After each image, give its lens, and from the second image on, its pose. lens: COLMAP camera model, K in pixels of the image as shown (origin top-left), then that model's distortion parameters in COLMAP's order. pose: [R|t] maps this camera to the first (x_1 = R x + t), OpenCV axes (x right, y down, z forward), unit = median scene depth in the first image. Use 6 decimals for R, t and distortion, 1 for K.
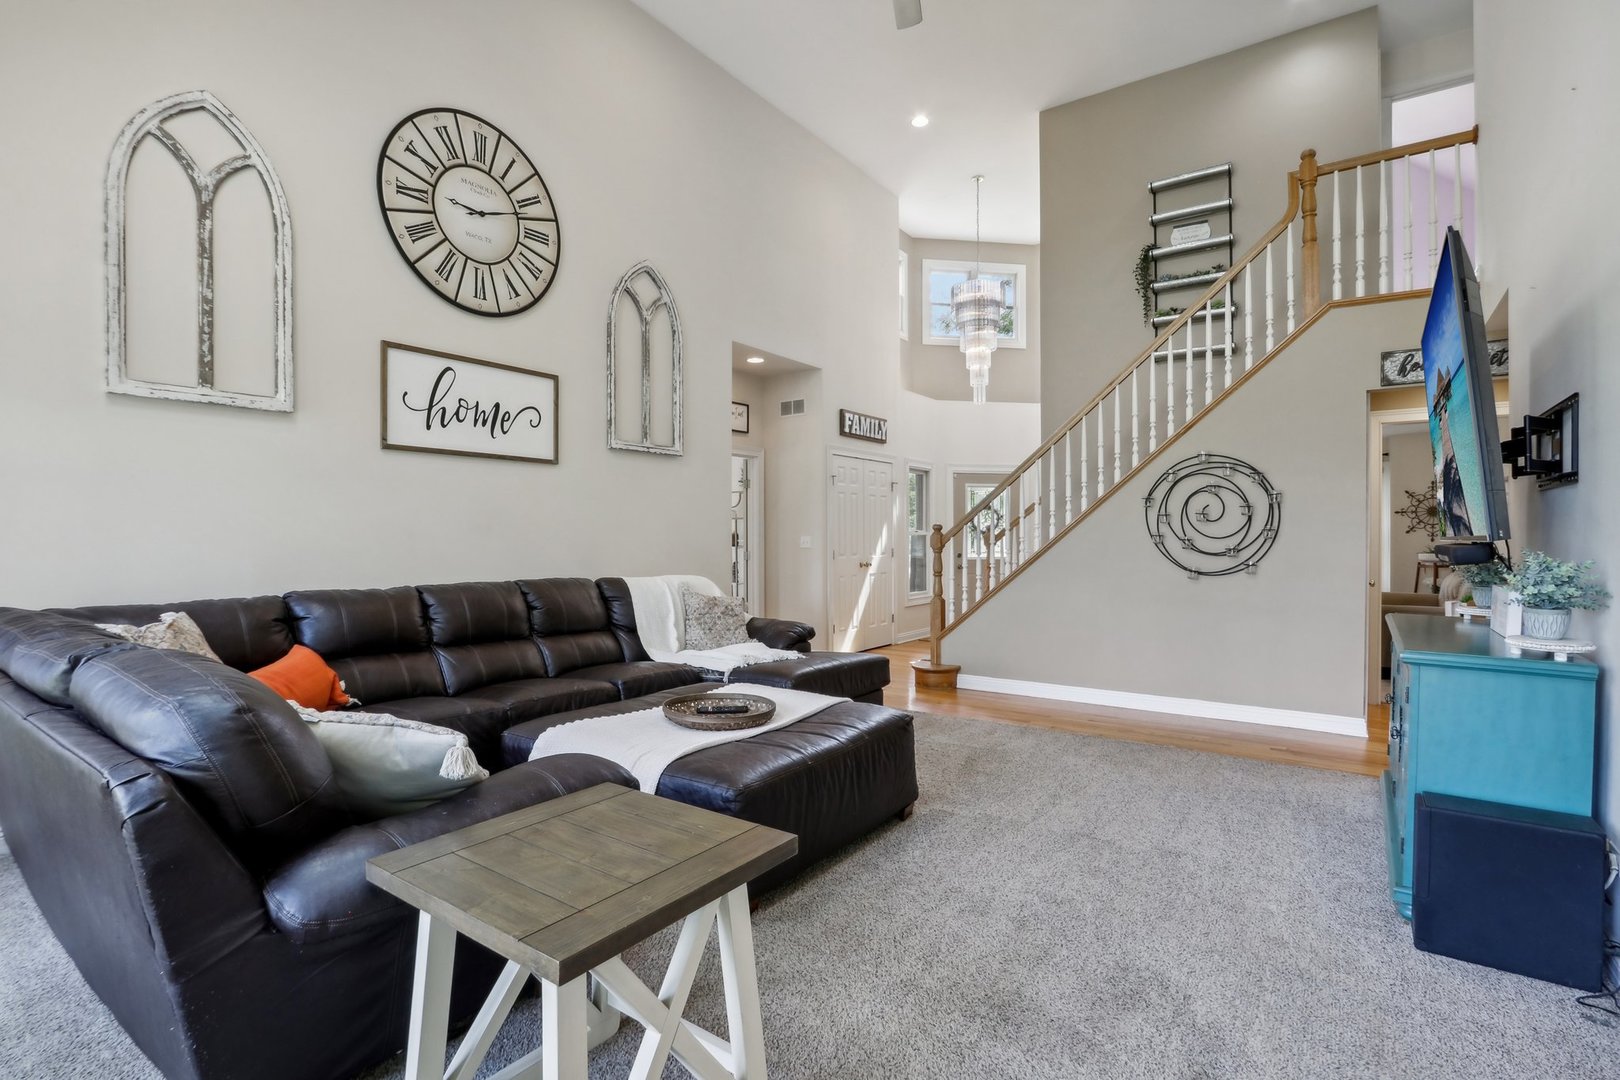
lens RADIAL K [[777.1, 0, 776.4], [0, 777.1, 538.1], [0, 0, 1]] dist [-0.022287, 0.004281]
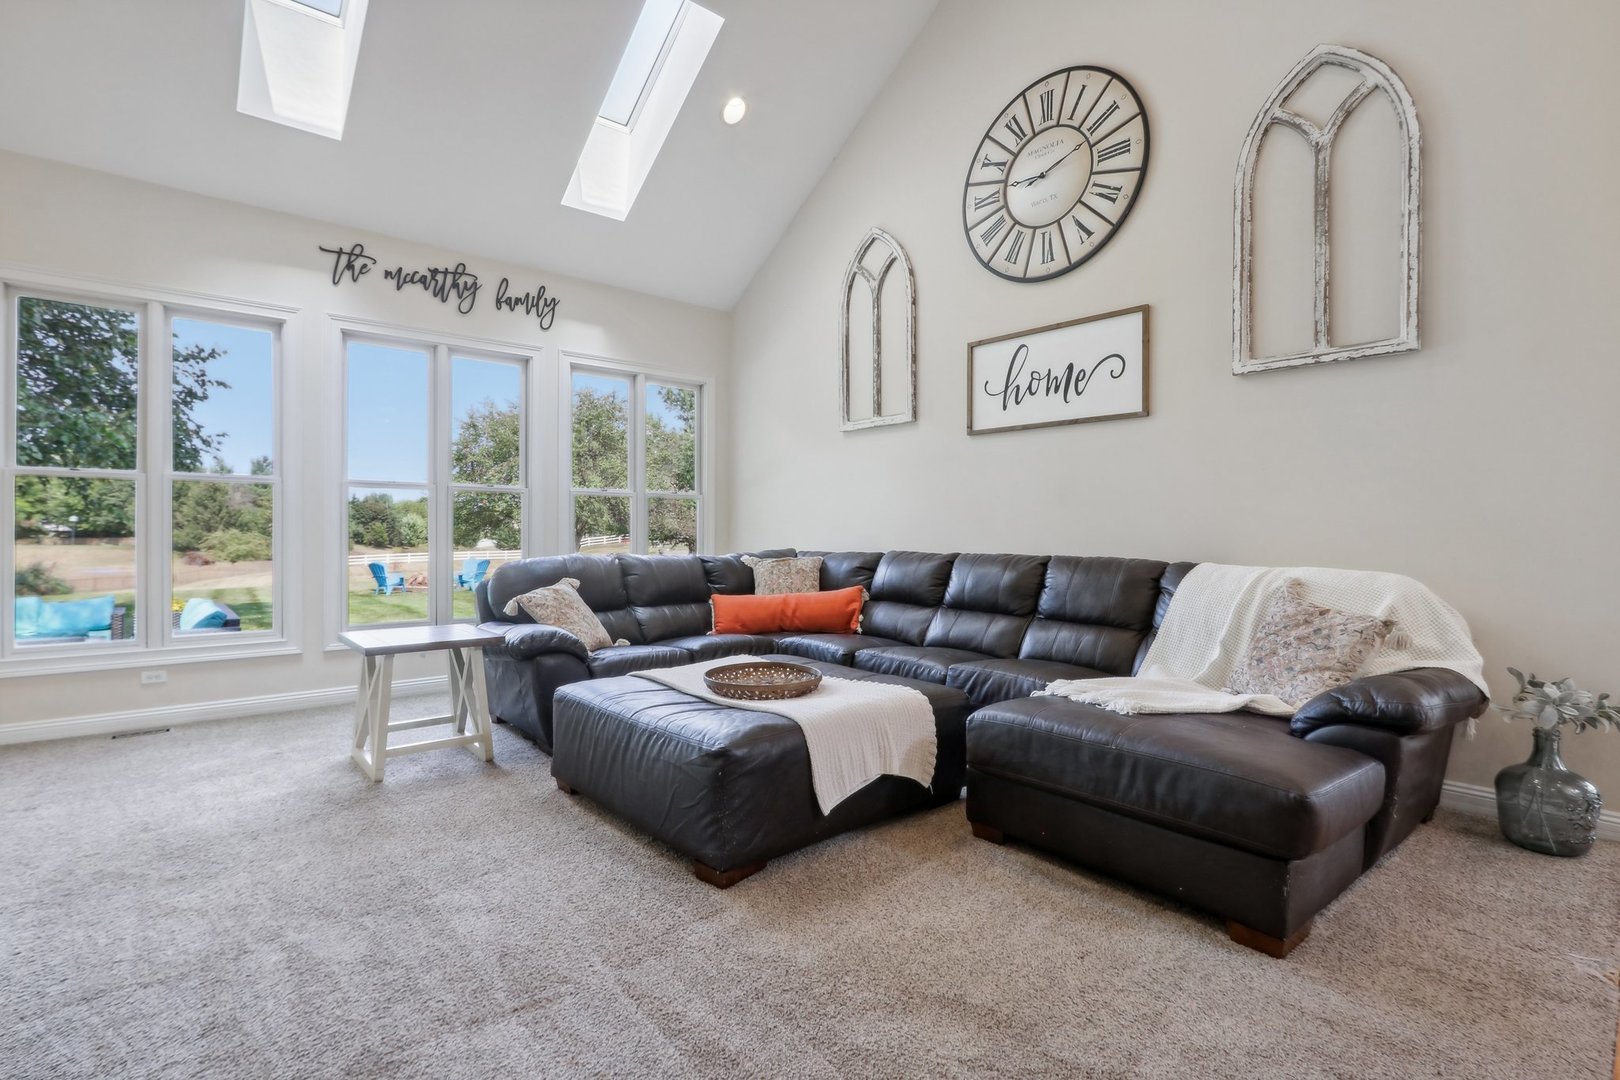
lens RADIAL K [[777.1, 0, 805.4], [0, 777.1, 536.2], [0, 0, 1]] dist [-0.022287, 0.004281]
pose [[-0.223507, 0.004915, -0.974690, 0.635770], [-0.006752, 0.999955, 0.006591, 0.028125], [0.974679, 0.008055, -0.223464, 0.938439]]
